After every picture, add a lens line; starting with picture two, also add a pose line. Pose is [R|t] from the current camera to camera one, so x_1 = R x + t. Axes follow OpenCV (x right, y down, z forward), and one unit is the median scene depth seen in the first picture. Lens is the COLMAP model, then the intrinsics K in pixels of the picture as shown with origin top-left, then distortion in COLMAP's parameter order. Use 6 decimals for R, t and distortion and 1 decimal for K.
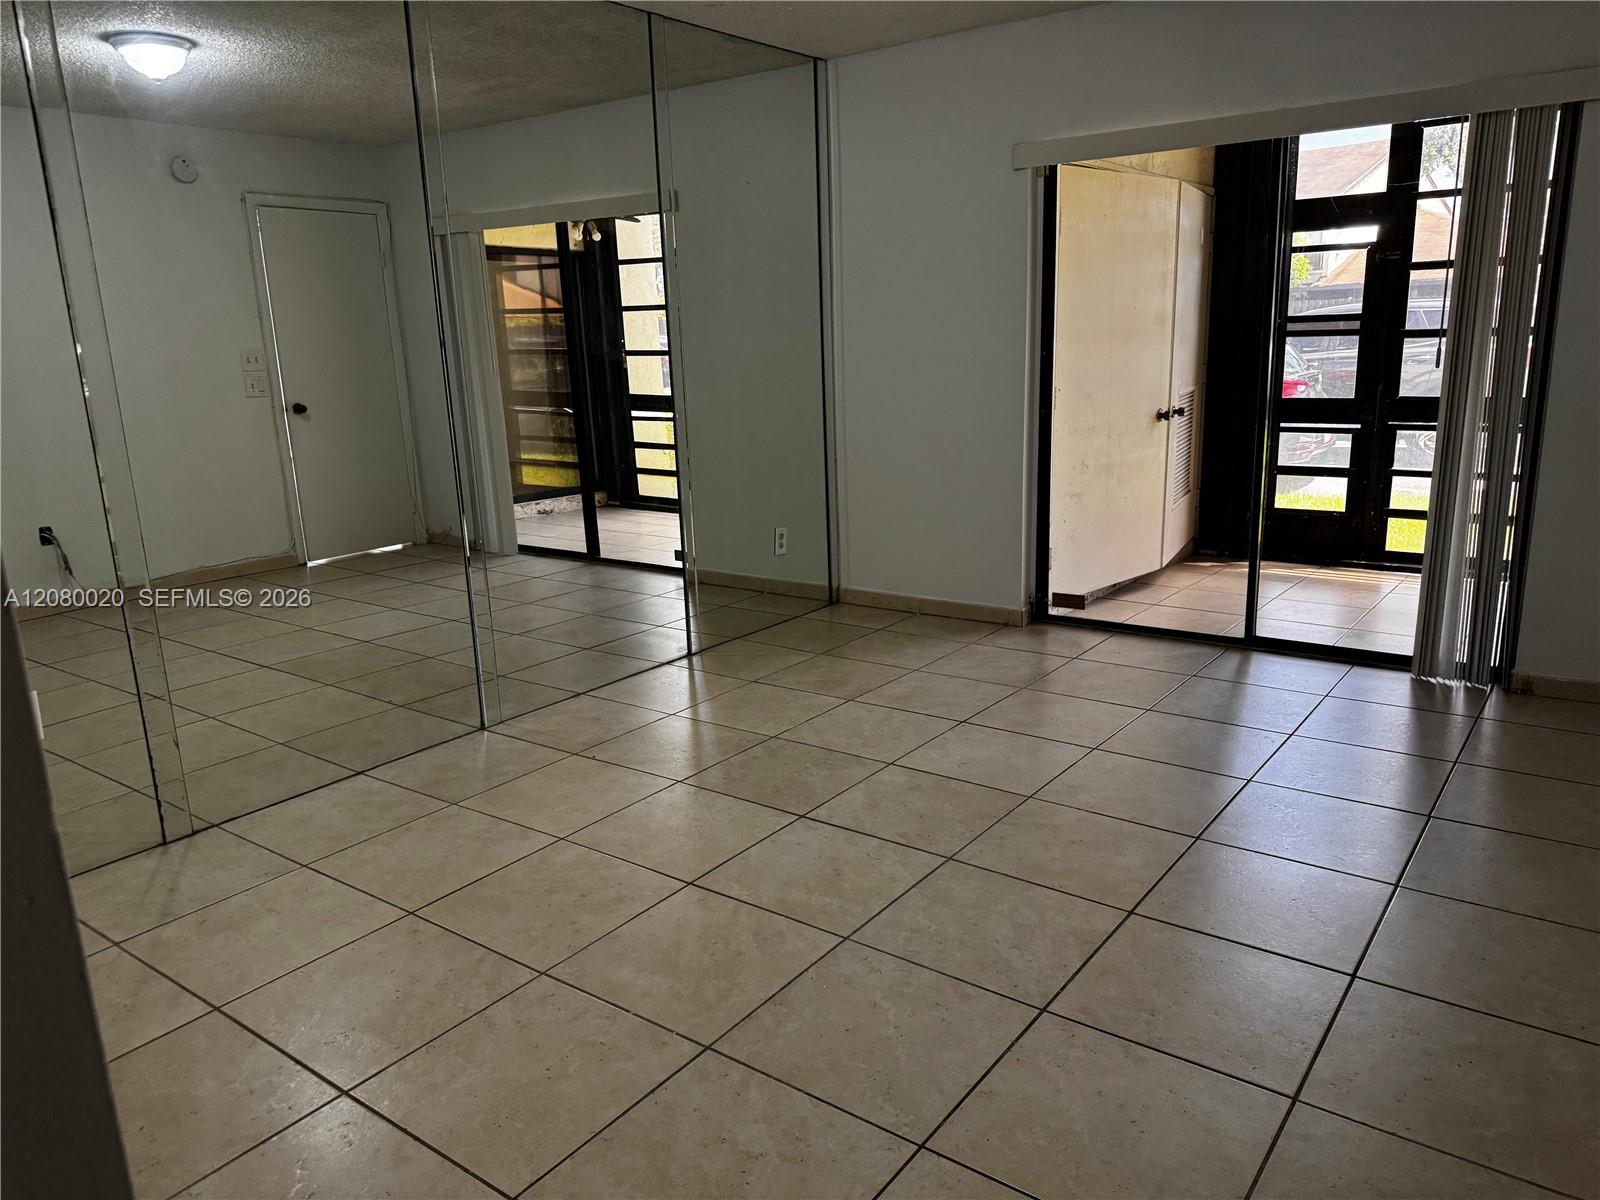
lens RADIAL K [[1143.6, 0, 797.8], [0, 1143.6, 593.2], [0, 0, 1]] dist [0.014018, -0.011598]
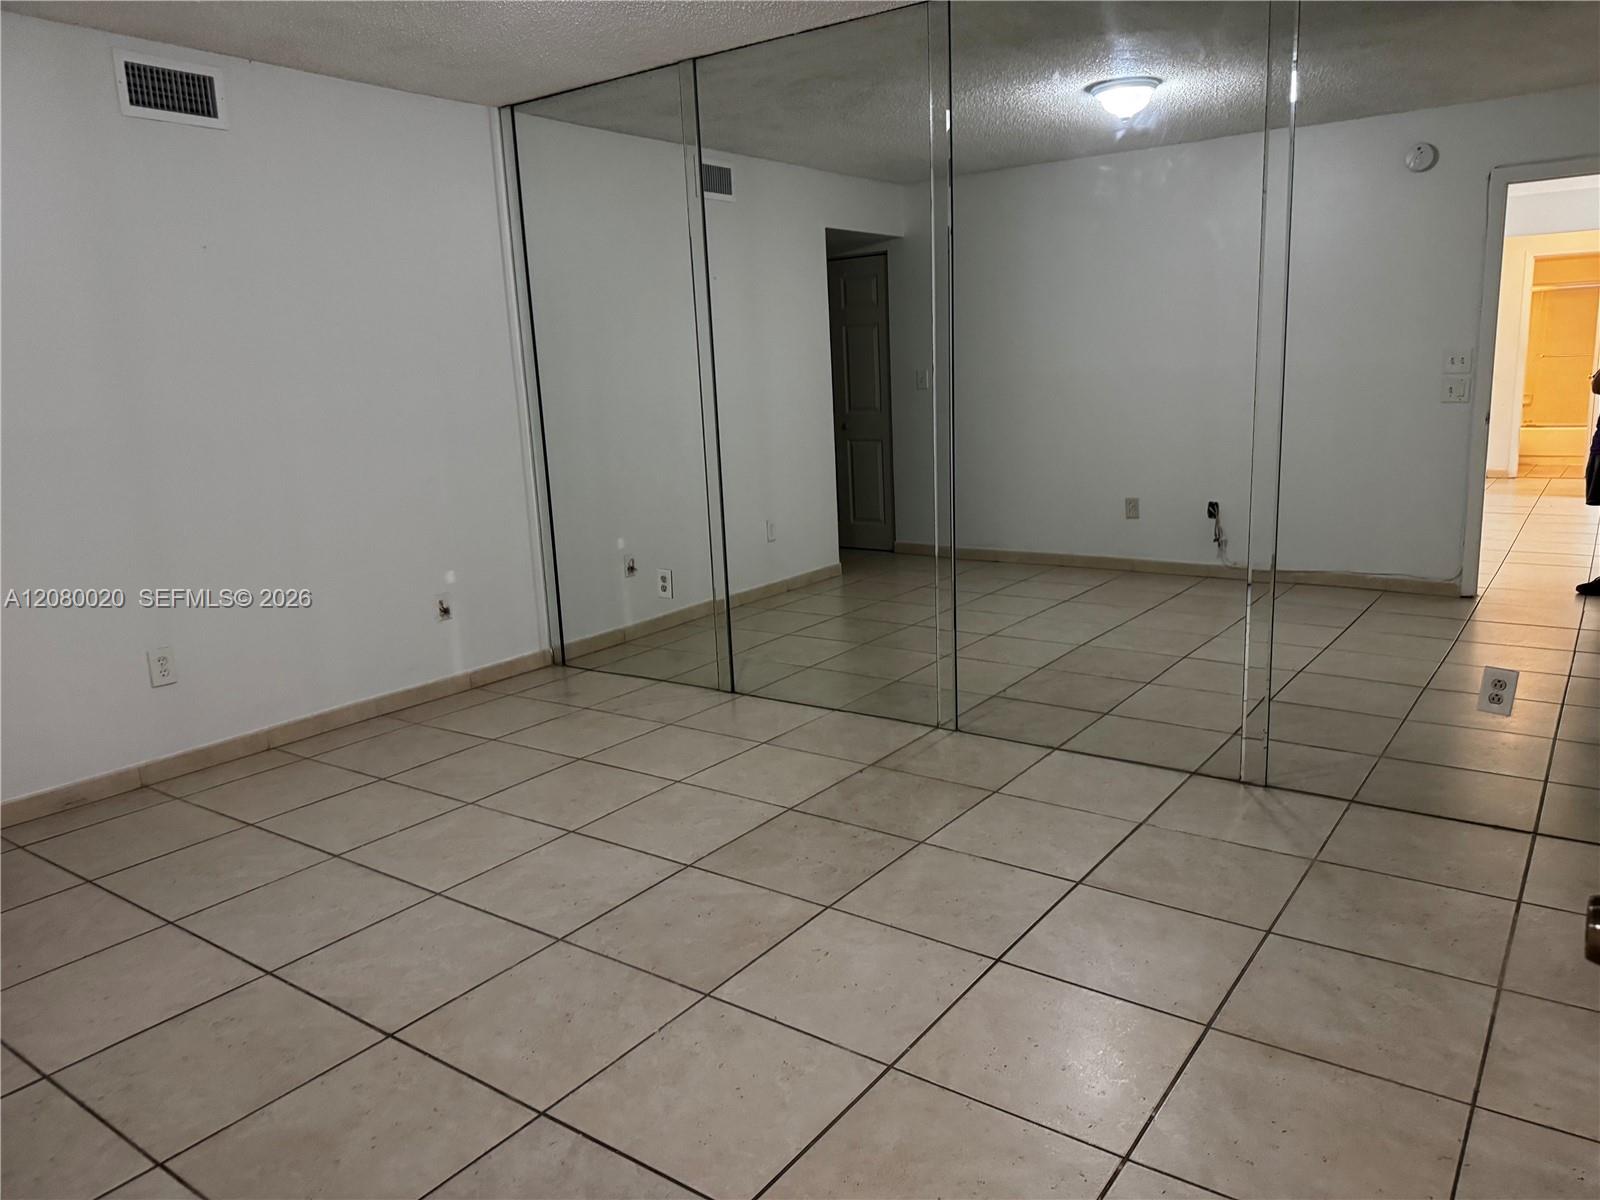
lens RADIAL K [[1109.3, 0, 806.8], [0, 1109.3, 610.1], [0, 0, 1]] dist [0.037820, -0.100763]
pose [[0.021806, 0.240973, -0.970287, 0.626984], [-0.192138, 0.953436, 0.232470, -0.183020], [0.981126, 0.181359, 0.067091, 0.709249]]
